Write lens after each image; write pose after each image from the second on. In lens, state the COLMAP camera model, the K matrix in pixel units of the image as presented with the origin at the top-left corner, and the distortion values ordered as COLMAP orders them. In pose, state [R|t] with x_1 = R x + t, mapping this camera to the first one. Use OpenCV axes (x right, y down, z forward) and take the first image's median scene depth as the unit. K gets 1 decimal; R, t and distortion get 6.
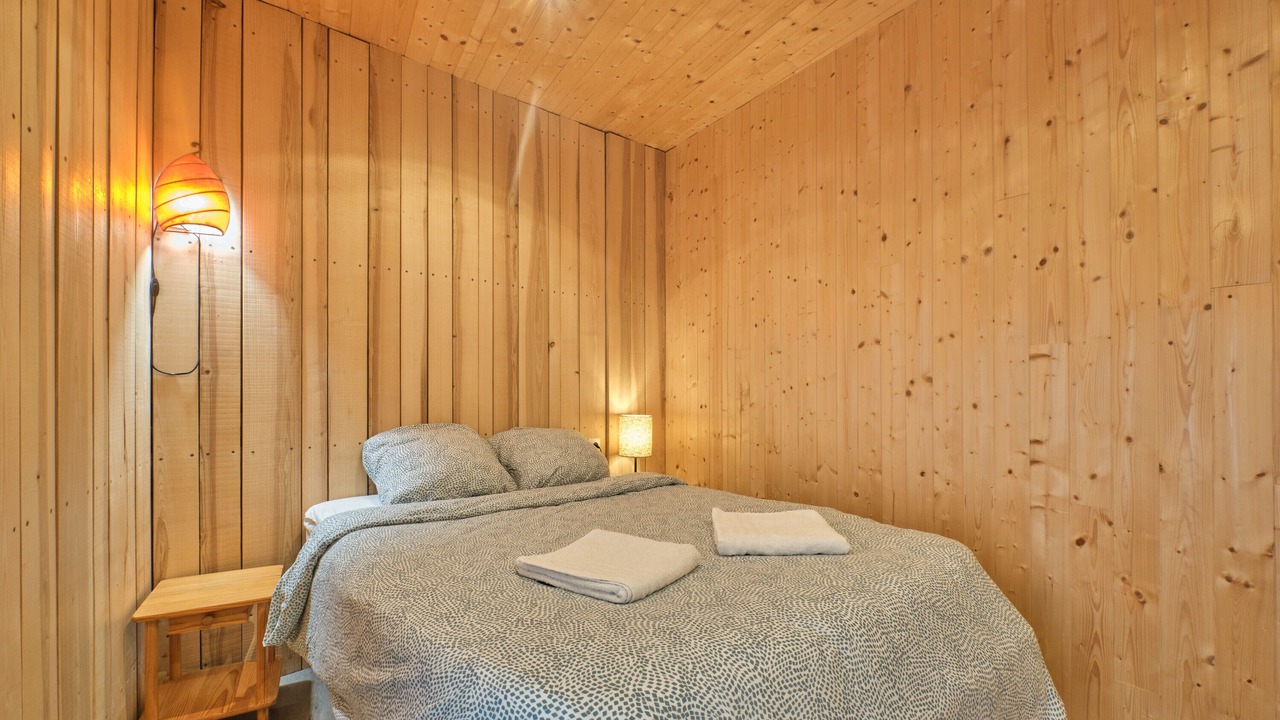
lens RADIAL K [[566.2, 0, 646.1], [0, 566.2, 379.3], [0, 0, 1]] dist [0.001830, -0.004472]
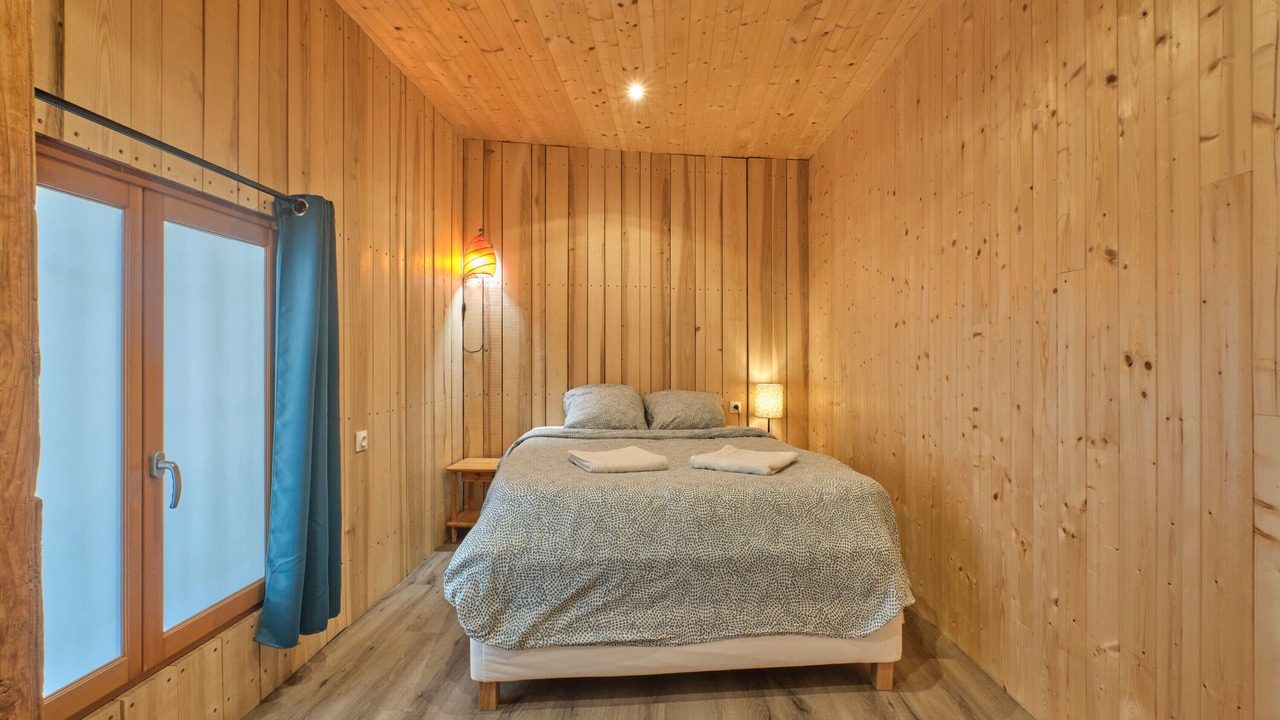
lens RADIAL K [[568.7, 0, 643.7], [0, 568.7, 358.4], [0, 0, 1]] dist [-0.000803, -0.000884]
pose [[0.842088, 0.004165, -0.539323, 0.616555], [-0.002055, 0.999988, 0.004514, 0.003191], [0.539336, -0.002693, 0.842087, -0.275282]]
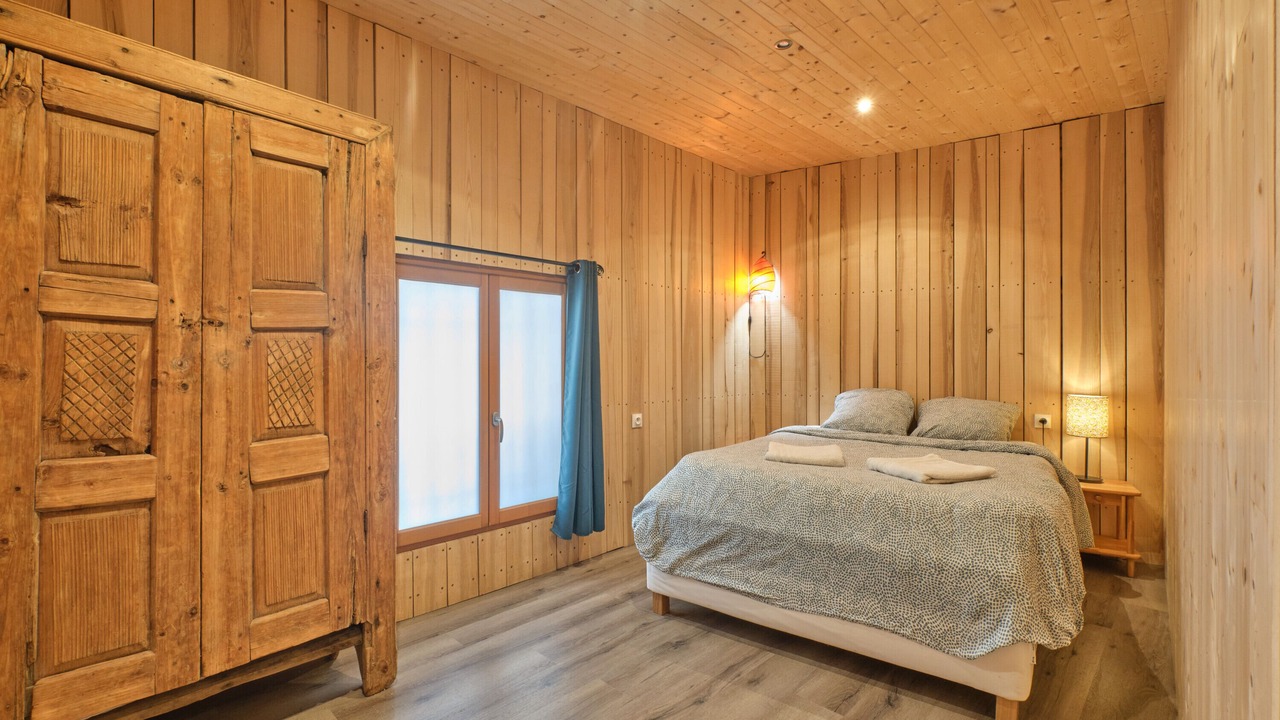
lens RADIAL K [[568.5, 0, 640.8], [0, 568.5, 366.6], [0, 0, 1]] dist [0.002027, -0.005435]
pose [[0.263666, 0.013574, -0.964518, 1.093403], [-0.000100, 0.999901, 0.014044, -0.002885], [0.964614, -0.003606, 0.263642, -0.038730]]
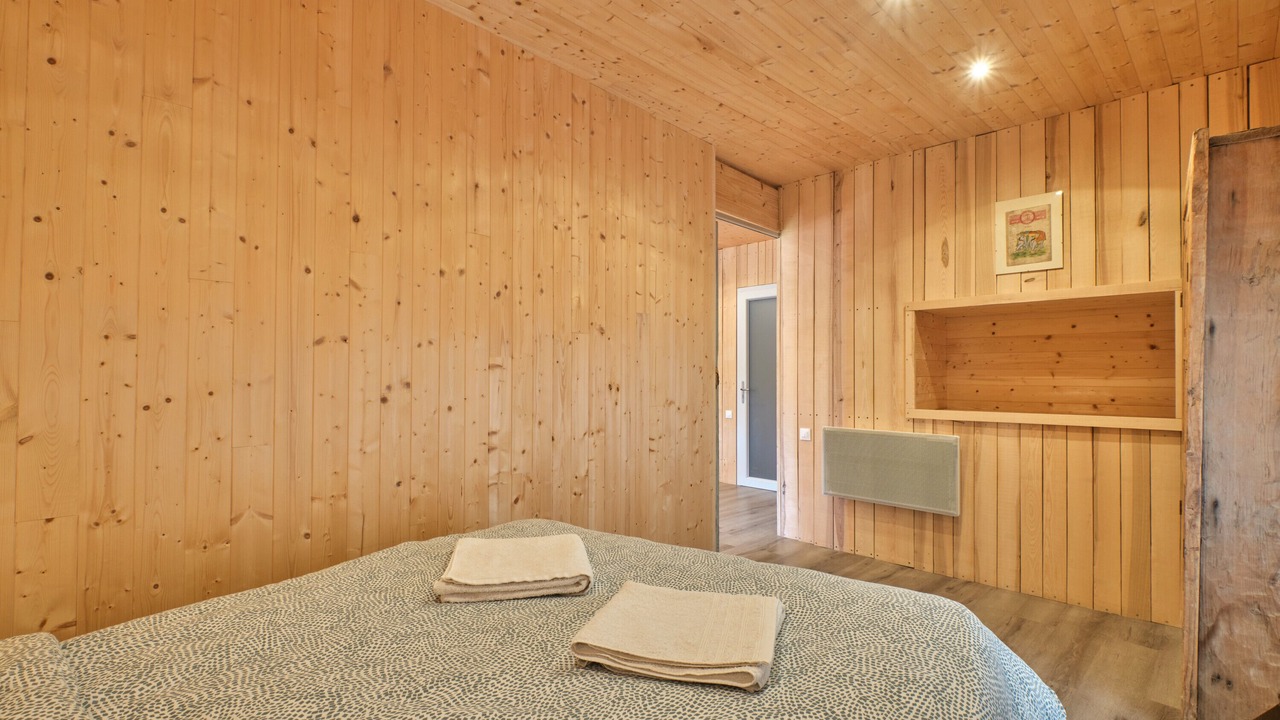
lens RADIAL K [[568.5, 0, 640.8], [0, 568.5, 366.6], [0, 0, 1]] dist [0.002027, -0.005435]
pose [[-0.239456, 0.019030, 0.970721, -0.527710], [-0.004901, 0.999771, -0.020808, -0.012044], [-0.970895, -0.009740, -0.239308, 0.815278]]
